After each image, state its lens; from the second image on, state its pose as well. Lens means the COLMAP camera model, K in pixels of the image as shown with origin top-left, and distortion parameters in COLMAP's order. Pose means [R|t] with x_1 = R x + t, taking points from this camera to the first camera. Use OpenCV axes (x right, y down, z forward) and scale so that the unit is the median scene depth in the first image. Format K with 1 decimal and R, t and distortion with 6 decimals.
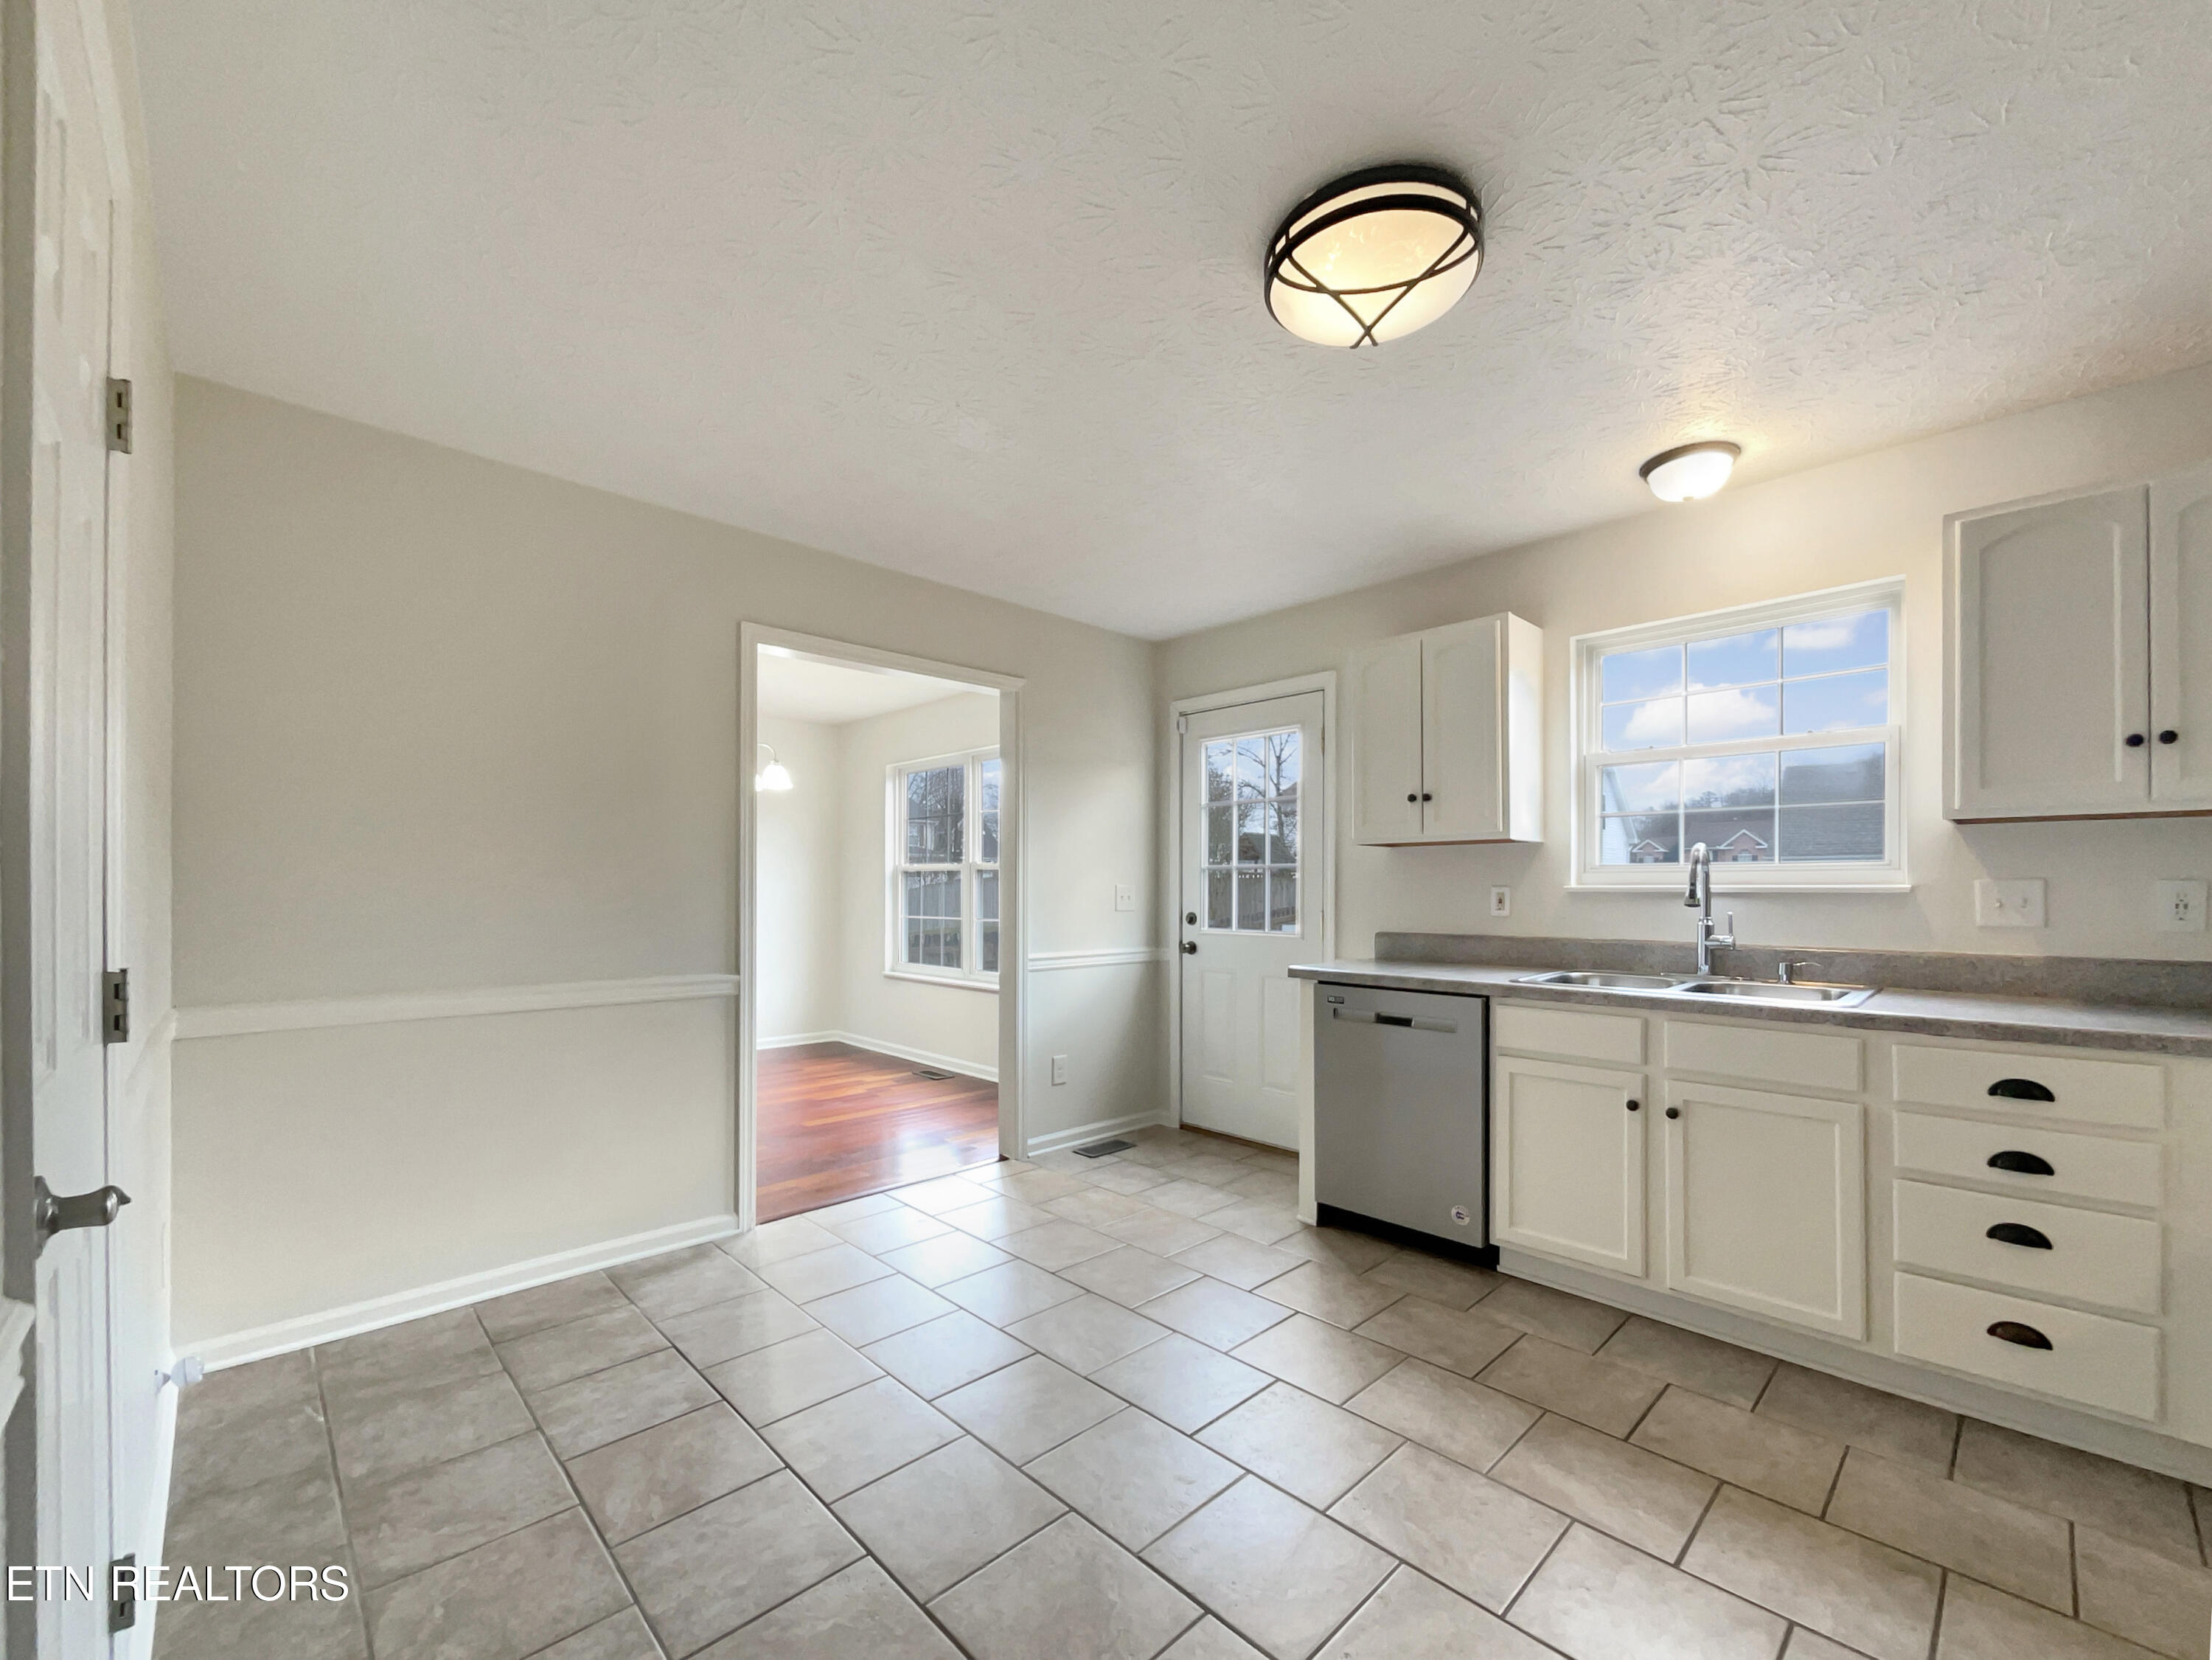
lens RADIAL K [[914.0, 0, 1109.5], [0, 914.0, 889.8], [0, 0, 1]] dist [-0.001316, 0.000125]
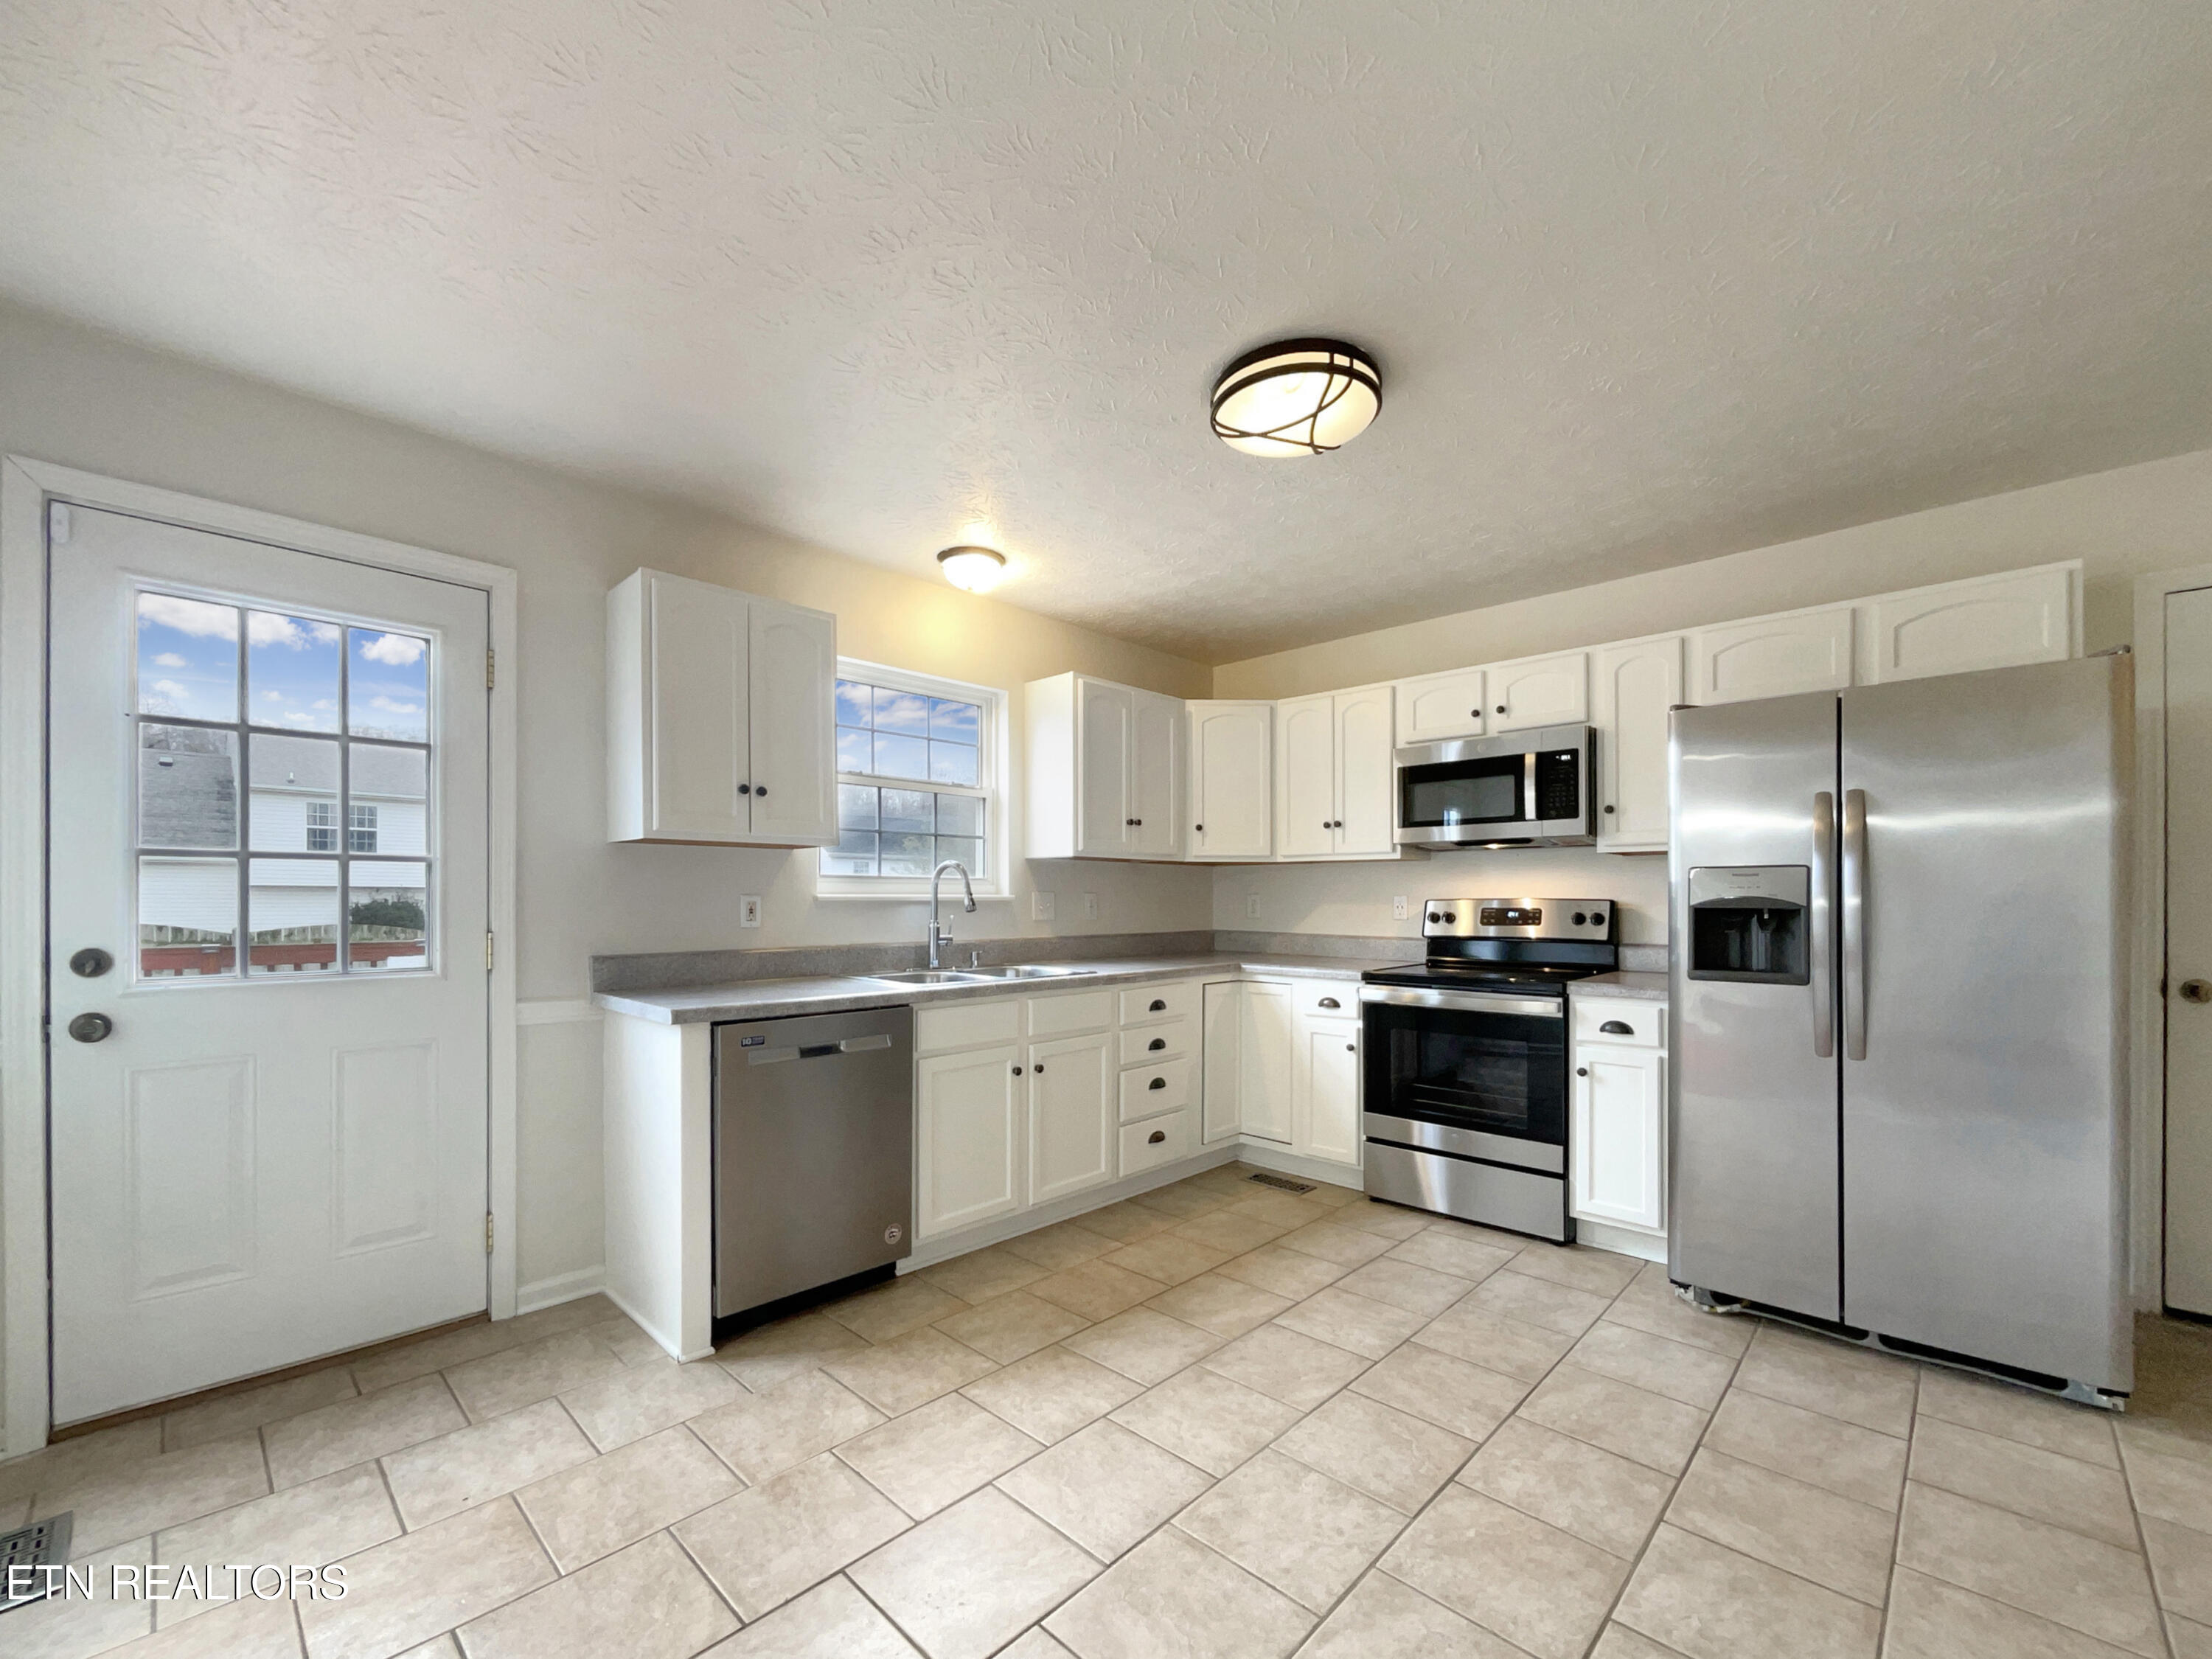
lens RADIAL K [[914.0, 0, 1109.5], [0, 914.0, 889.3], [0, 0, 1]] dist [-0.001316, 0.000125]
pose [[-0.034778, 0.007443, 0.999367, -0.704223], [-0.001463, 0.999971, -0.007498, -0.003879], [-0.999394, -0.001723, -0.034766, 0.945004]]
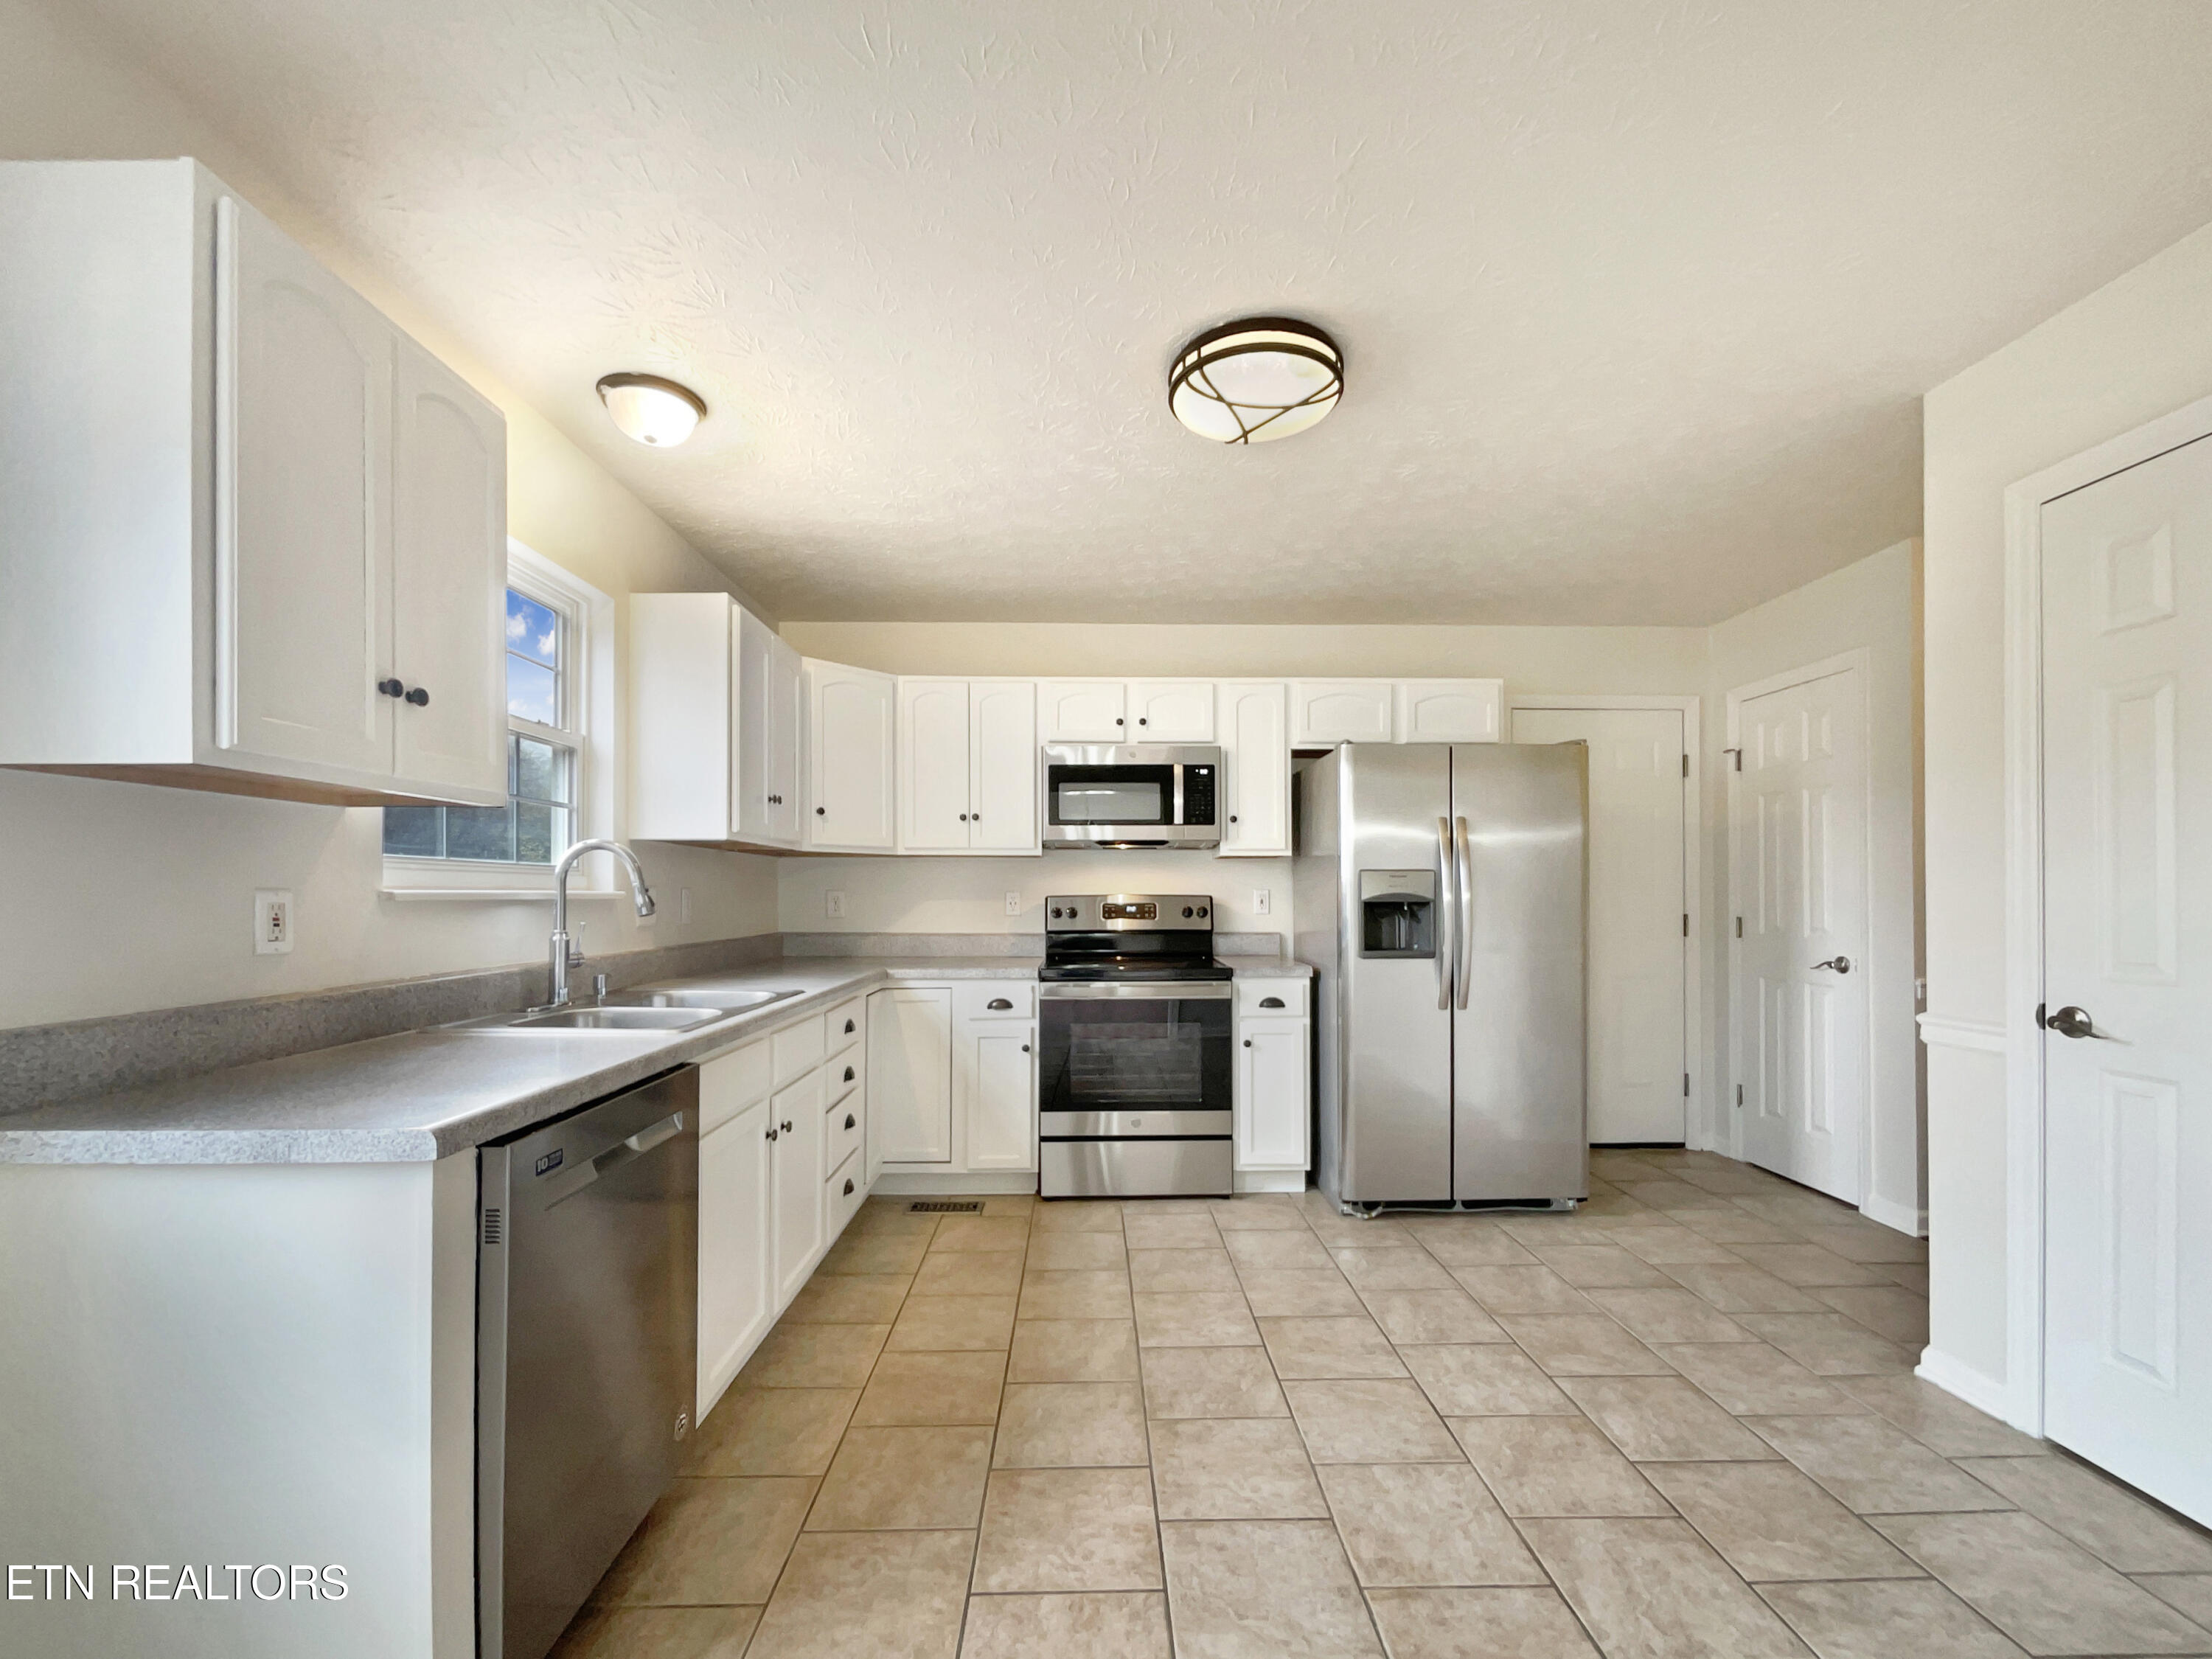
lens RADIAL K [[903.9, 0, 1105.3], [0, 903.9, 880.9], [0, 0, 1]] dist [-0.022726, 0.020066]
pose [[-0.731605, 0.008497, 0.681676, -0.285372], [-0.001892, 0.999893, -0.014494, -0.002293], [-0.681726, -0.011893, -0.731511, 1.472366]]
